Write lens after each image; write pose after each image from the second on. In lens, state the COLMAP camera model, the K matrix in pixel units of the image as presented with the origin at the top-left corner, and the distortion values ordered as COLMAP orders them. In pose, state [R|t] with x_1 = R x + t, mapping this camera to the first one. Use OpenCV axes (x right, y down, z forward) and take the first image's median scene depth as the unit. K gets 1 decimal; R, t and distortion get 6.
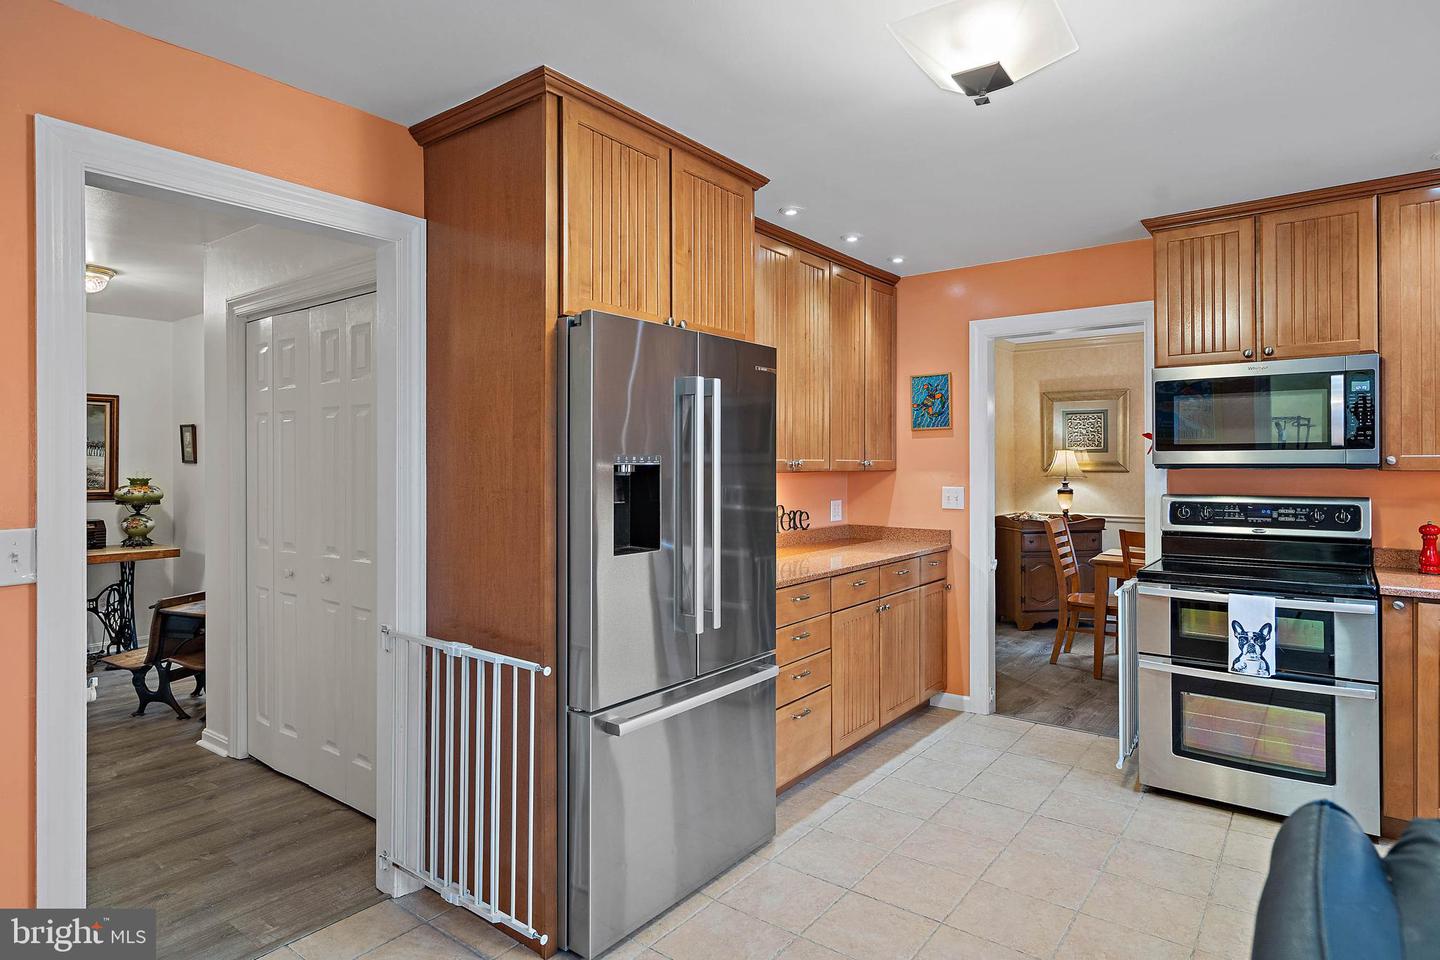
lens RADIAL K [[801.5, 0, 716.4], [0, 801.5, 459.2], [0, 0, 1]] dist [-0.000662, 0.002486]
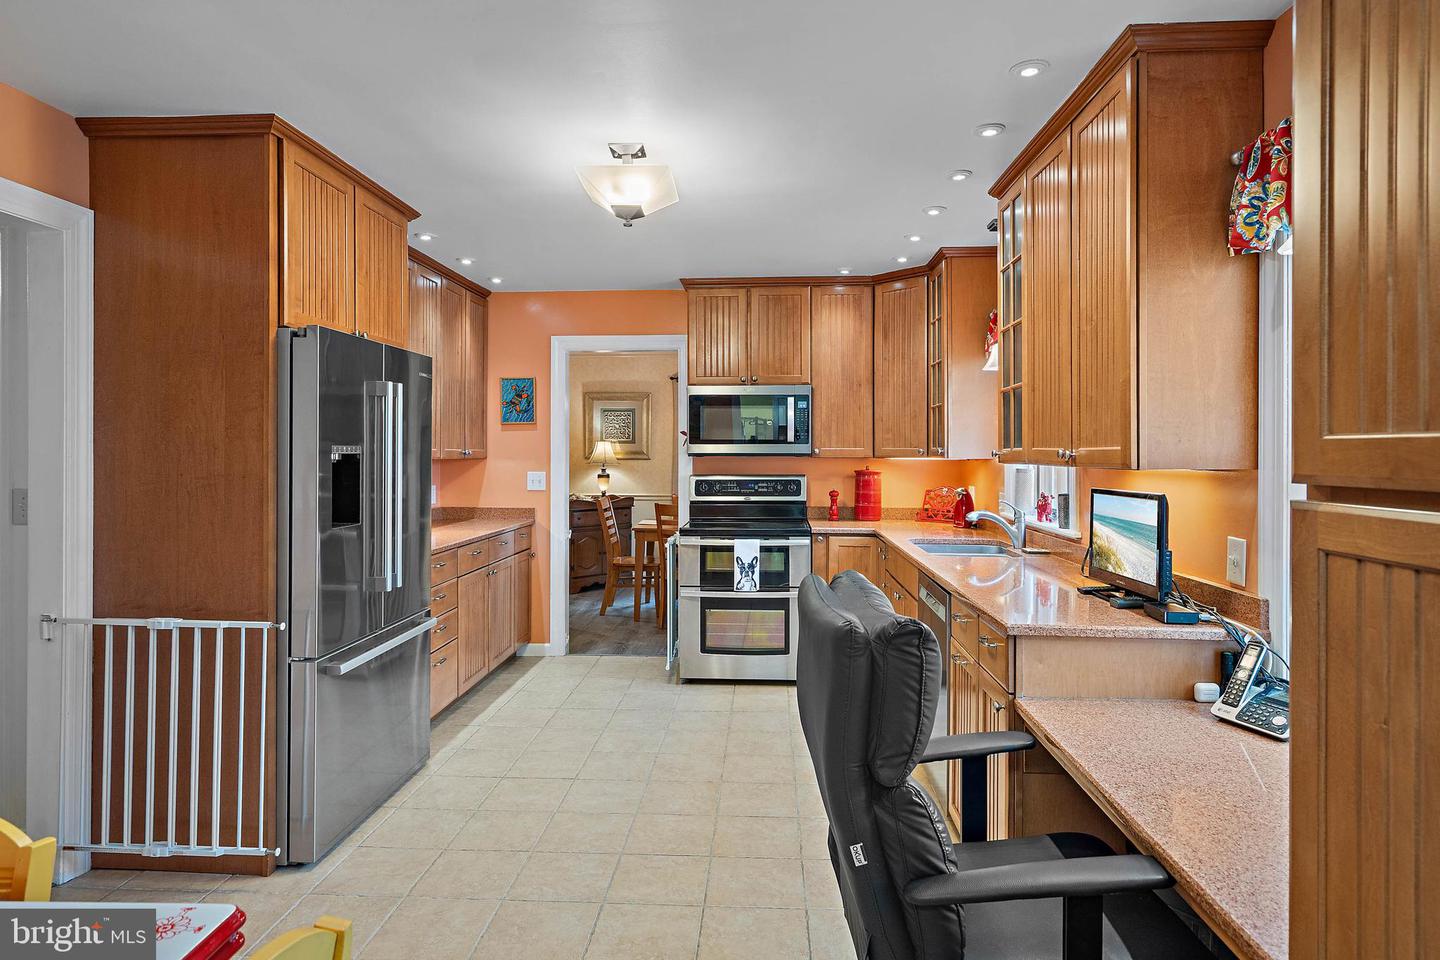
lens RADIAL K [[824.5, 0, 727.0], [0, 824.5, 452.4], [0, 0, 1]] dist [-0.007880, 0.000627]
pose [[0.822911, 0.001686, 0.568168, -0.246561], [-0.004927, 0.999979, 0.004168, -0.002045], [-0.568149, -0.006230, 0.822902, -0.260123]]
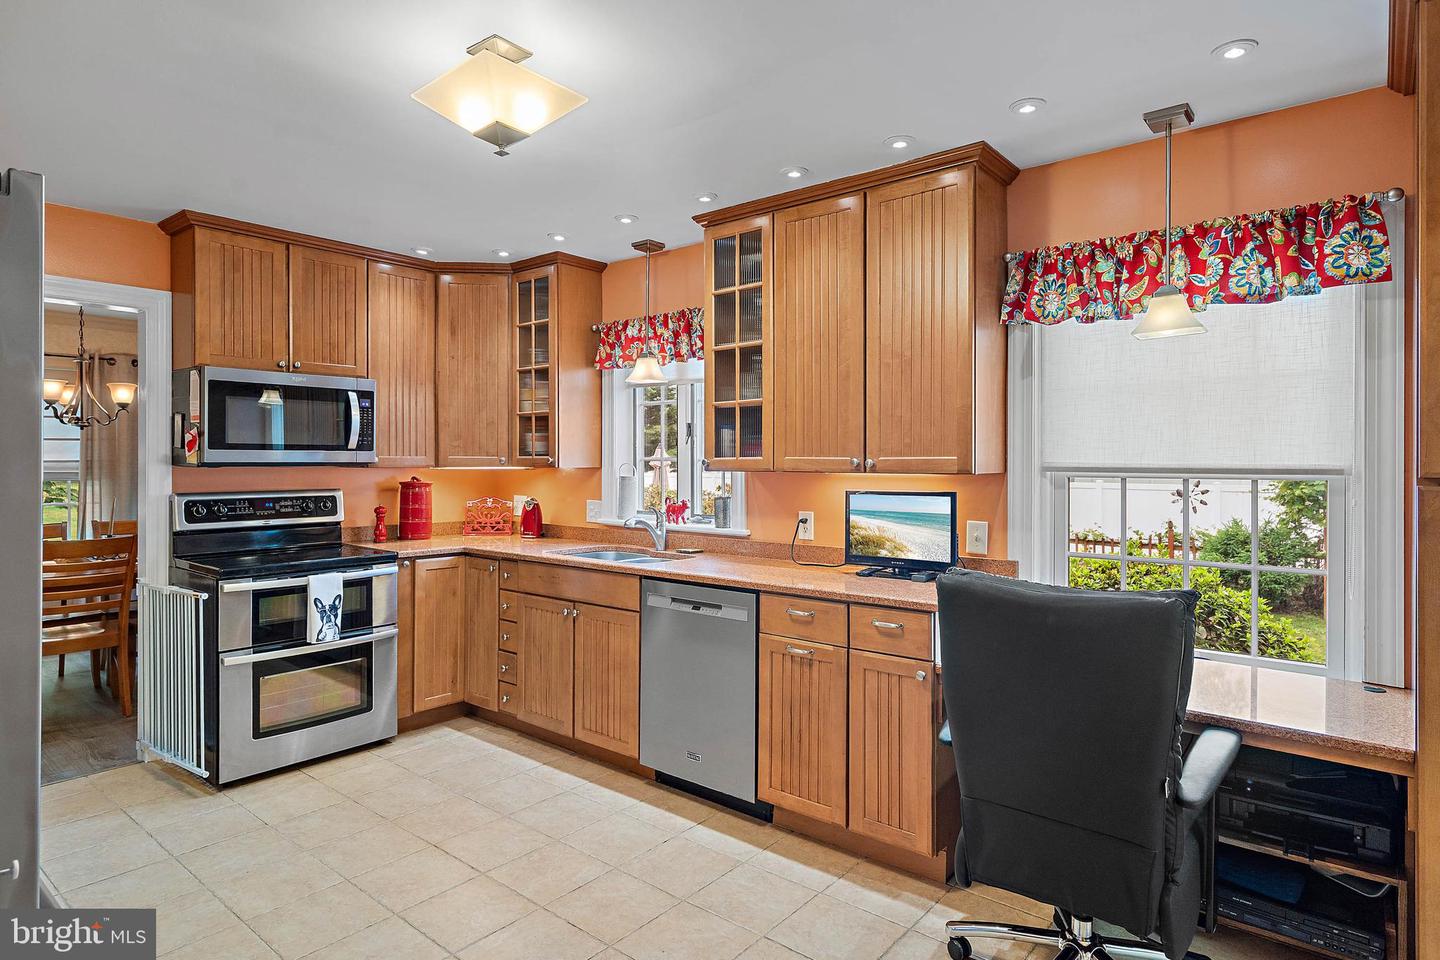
lens RADIAL K [[801.5, 0, 738.9], [0, 801.5, 459.9], [0, 0, 1]] dist [-0.000662, 0.002486]
pose [[0.018325, 0.003743, 0.999825, -0.476559], [-0.005211, 0.999980, -0.003648, 0.003457], [-0.999819, -0.005143, 0.018344, 0.356849]]
